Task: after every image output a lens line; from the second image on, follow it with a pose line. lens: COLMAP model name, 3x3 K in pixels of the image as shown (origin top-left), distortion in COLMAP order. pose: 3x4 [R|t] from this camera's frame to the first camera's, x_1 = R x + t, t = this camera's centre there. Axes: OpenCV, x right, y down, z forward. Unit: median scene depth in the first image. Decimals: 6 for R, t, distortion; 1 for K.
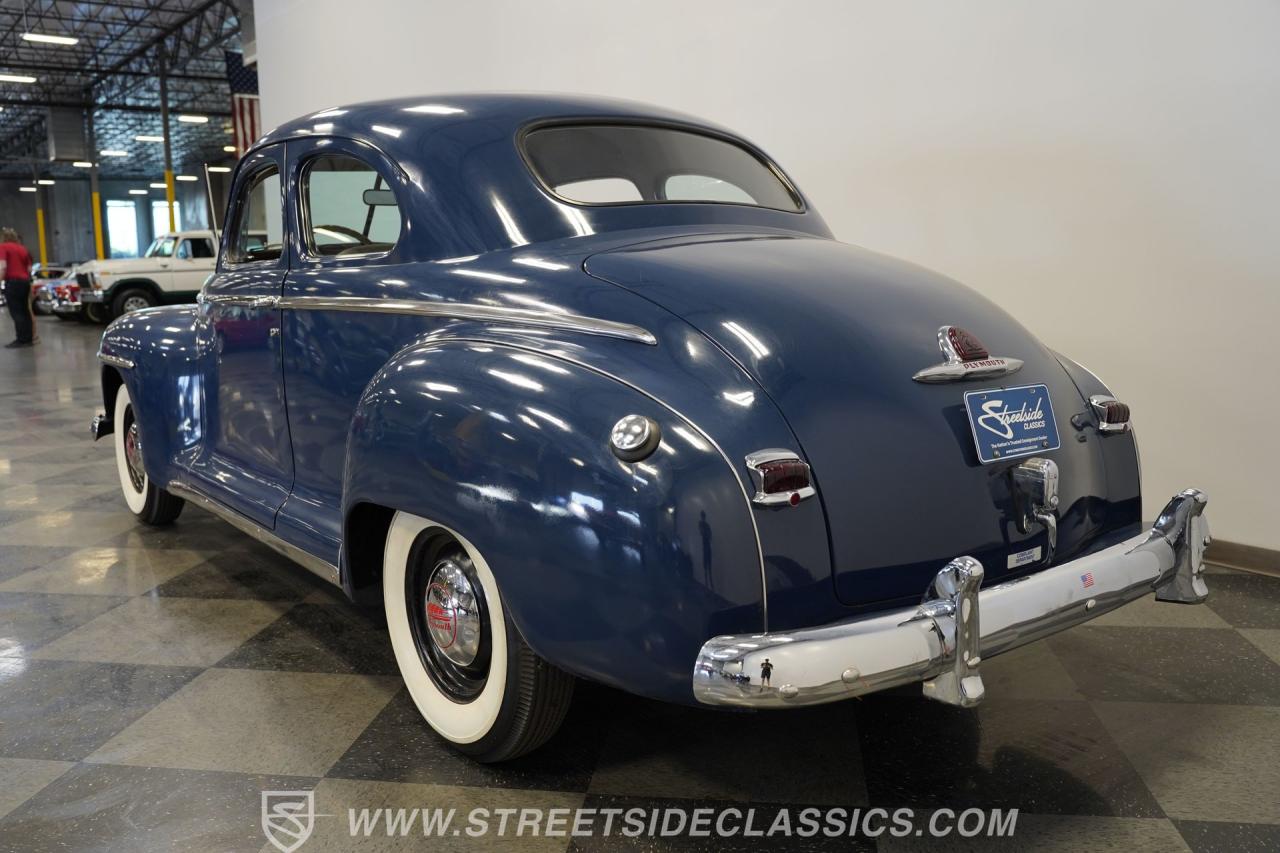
lens RADIAL K [[1102.0, 0, 629.9], [0, 1102.0, 428.7], [0, 0, 1]] dist [-0.060387, 0.067120]
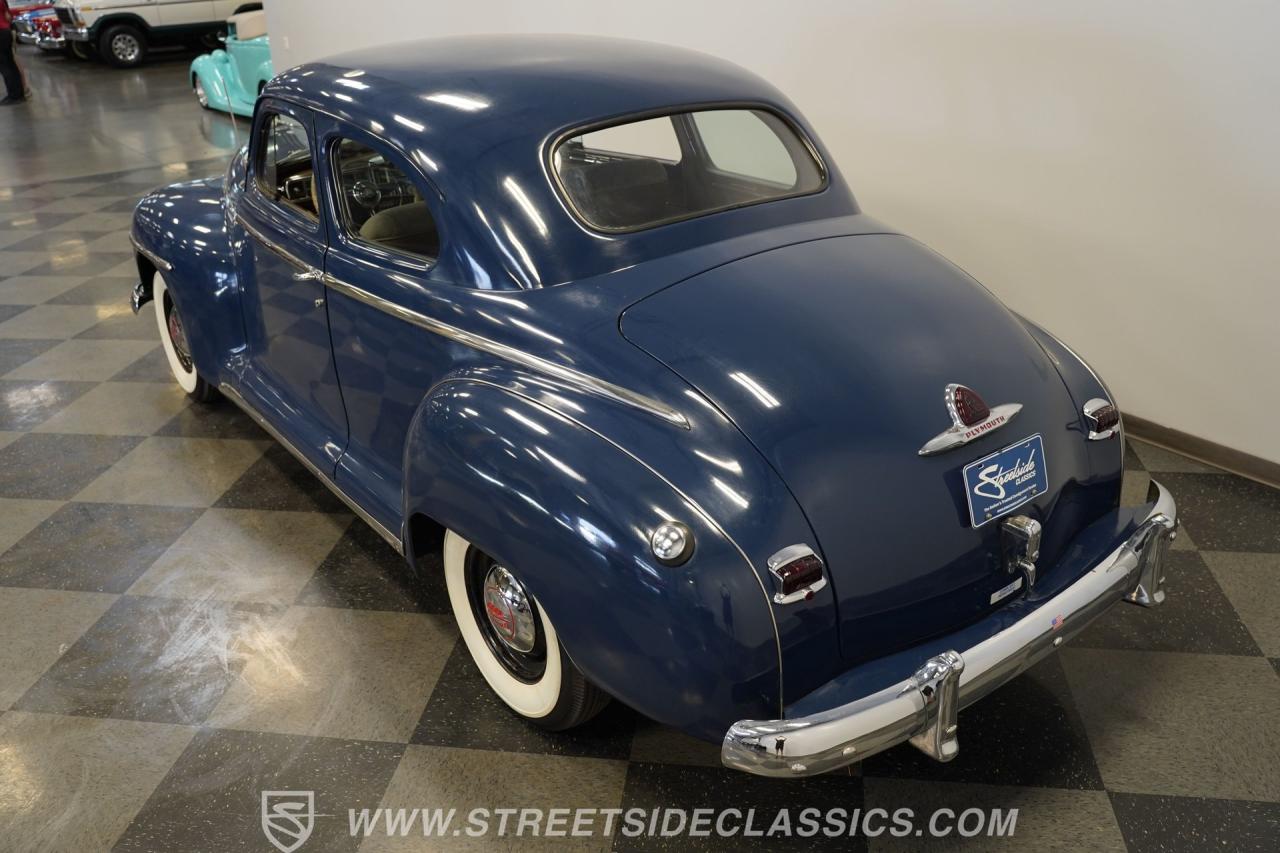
lens RADIAL K [[1102.0, 0, 639.7], [0, 1102.0, 435.6], [0, 0, 1]] dist [-0.060387, 0.067120]
pose [[0.999937, -0.010704, -0.003513, -0.016990], [0.011261, 0.958790, 0.283891, -0.306862], [0.000330, -0.283913, 0.958850, -0.050609]]
